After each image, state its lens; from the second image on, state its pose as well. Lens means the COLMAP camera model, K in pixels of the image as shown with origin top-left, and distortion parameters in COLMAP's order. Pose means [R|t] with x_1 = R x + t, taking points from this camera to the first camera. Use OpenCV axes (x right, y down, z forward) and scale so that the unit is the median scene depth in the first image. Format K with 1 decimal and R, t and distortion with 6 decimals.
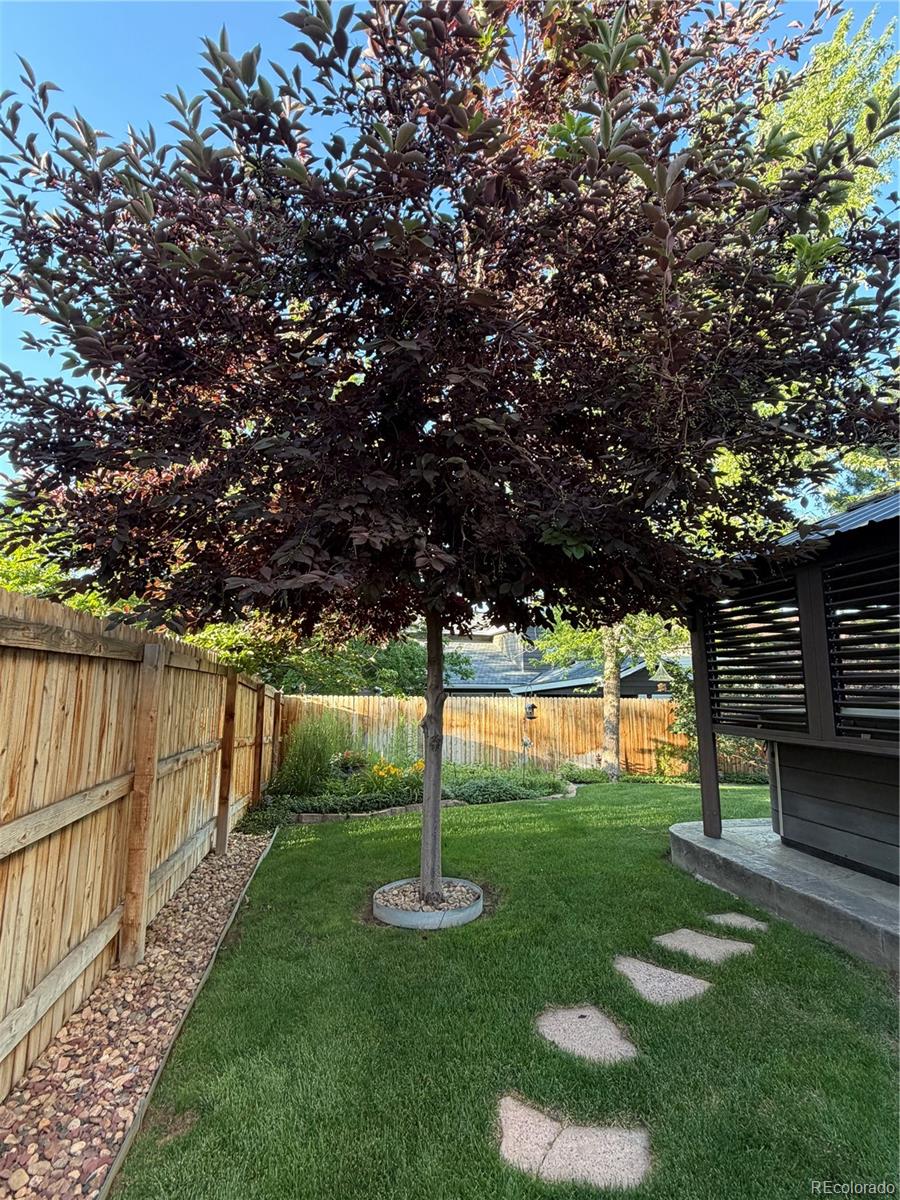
lens RADIAL K [[604.3, 0, 449.8], [0, 604.3, 595.0], [0, 0, 1]] dist [0.001619, -0.000595]
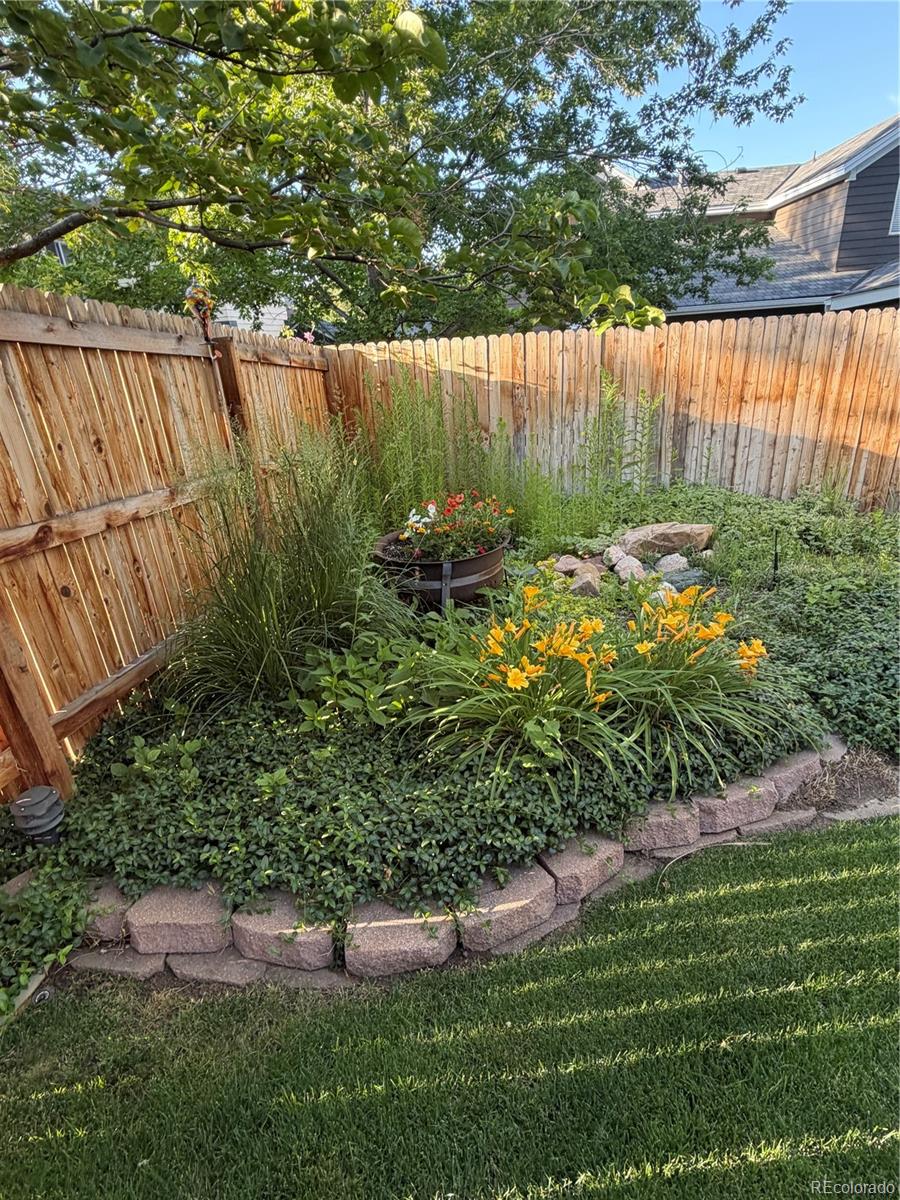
lens RADIAL K [[604.3, 0, 449.8], [0, 604.3, 595.0], [0, 0, 1]] dist [0.001619, -0.000595]
pose [[0.948984, 0.055066, -0.310478, -0.035716], [0.118128, 0.850845, 0.511966, 0.077977], [0.292360, -0.522523, 0.800934, 0.431746]]
